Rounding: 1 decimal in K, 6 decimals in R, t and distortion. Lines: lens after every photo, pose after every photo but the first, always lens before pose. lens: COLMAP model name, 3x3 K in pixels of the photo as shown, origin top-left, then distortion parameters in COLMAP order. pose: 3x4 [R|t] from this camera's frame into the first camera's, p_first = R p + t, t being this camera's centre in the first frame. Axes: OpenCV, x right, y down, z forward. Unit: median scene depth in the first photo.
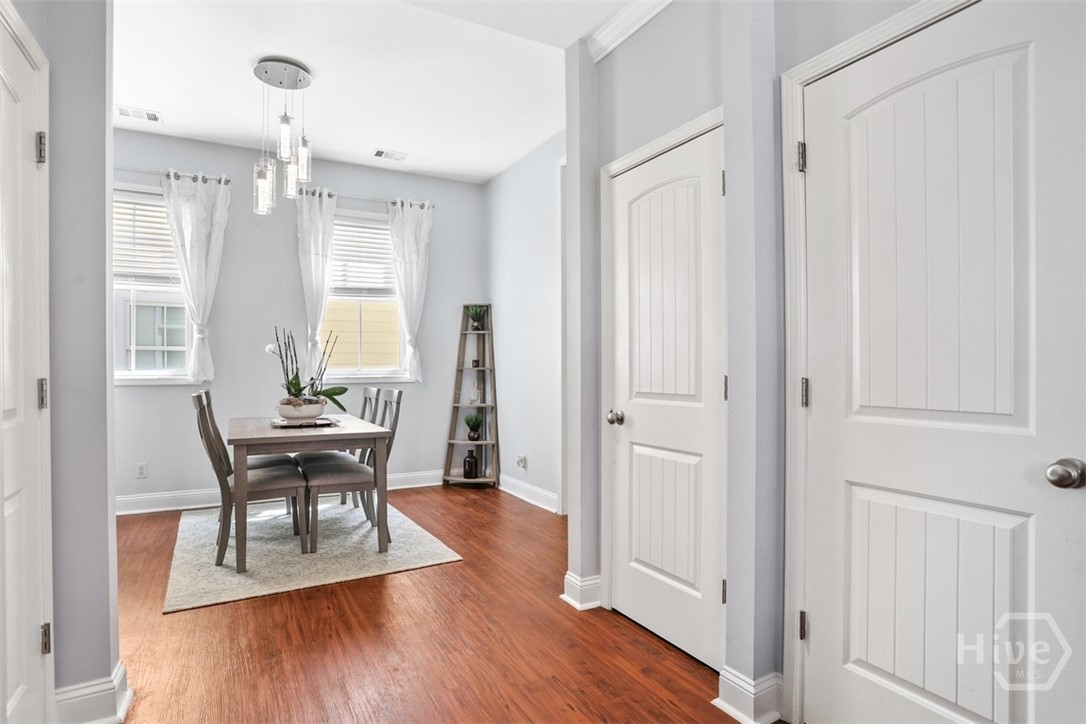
lens RADIAL K [[565.7, 0, 537.2], [0, 565.7, 373.7], [0, 0, 1]] dist [-0.075916, 0.039942]
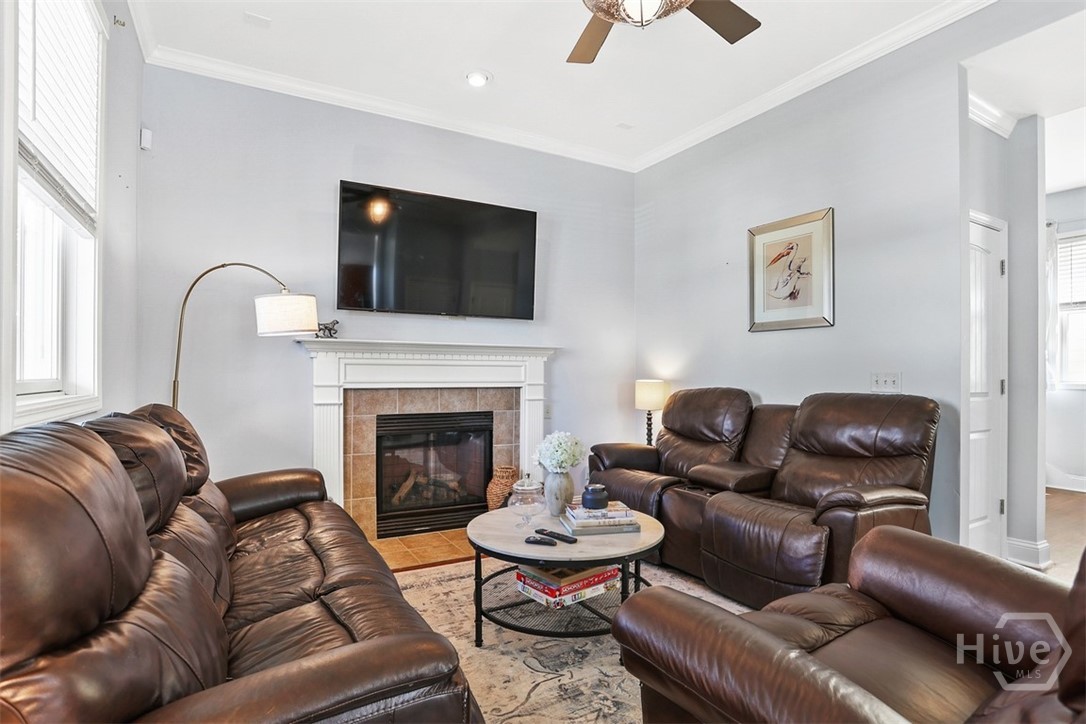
lens RADIAL K [[546.8, 0, 539.2], [0, 546.8, 354.4], [0, 0, 1]] dist [-0.068181, 0.038573]
pose [[0.001761, -0.031887, -0.999490, 0.380229], [-0.020786, 0.999274, -0.031916, 0.005980], [0.999782, 0.020832, 0.001097, -0.250967]]
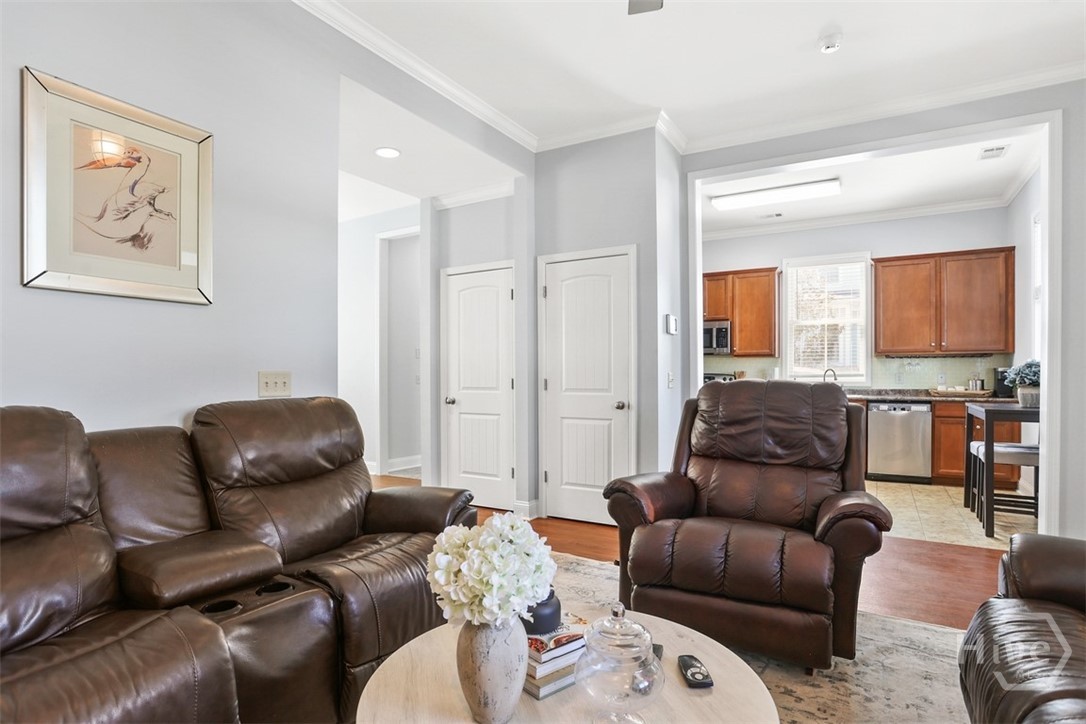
lens RADIAL K [[565.7, 0, 537.2], [0, 565.7, 373.7], [0, 0, 1]] dist [-0.075916, 0.039942]
pose [[0.869109, 0.006449, 0.494579, -0.302582], [0.001517, 0.999876, -0.015703, 0.008849], [-0.494618, 0.014398, 0.868991, -0.448165]]
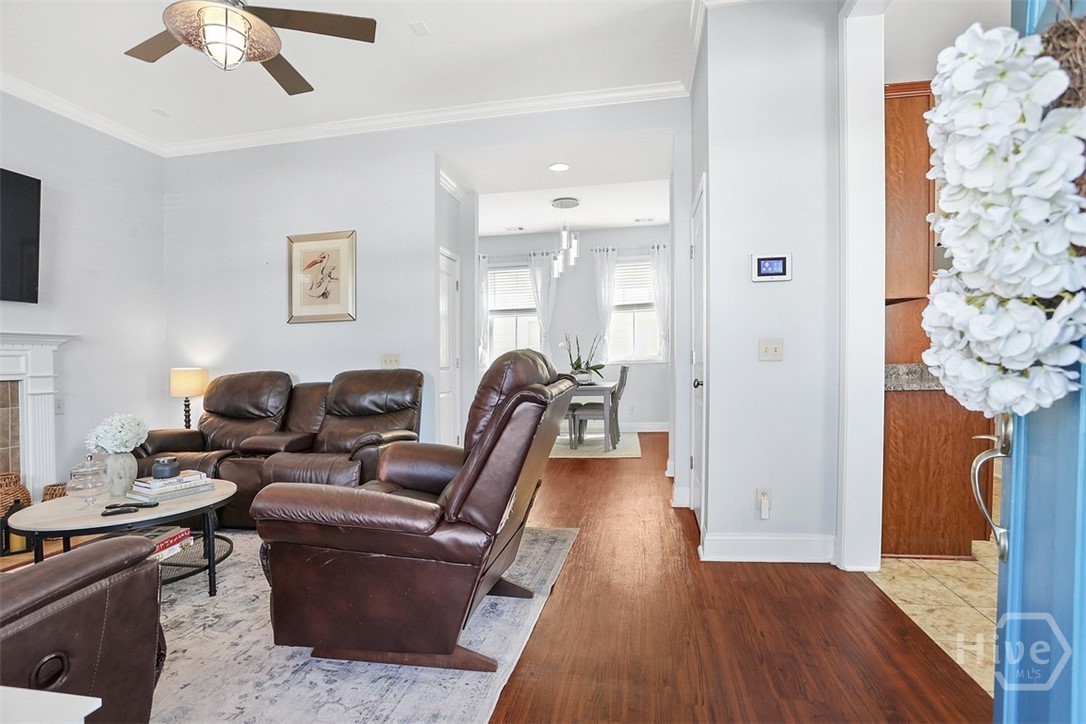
lens RADIAL K [[534.7, 0, 547.4], [0, 534.7, 356.8], [0, 0, 1]] dist [-0.066943, 0.025408]
pose [[0.768318, -0.022031, -0.639688, 0.521055], [0.013953, 0.999746, -0.017673, 0.022017], [0.639916, 0.004652, 0.768431, -0.359324]]
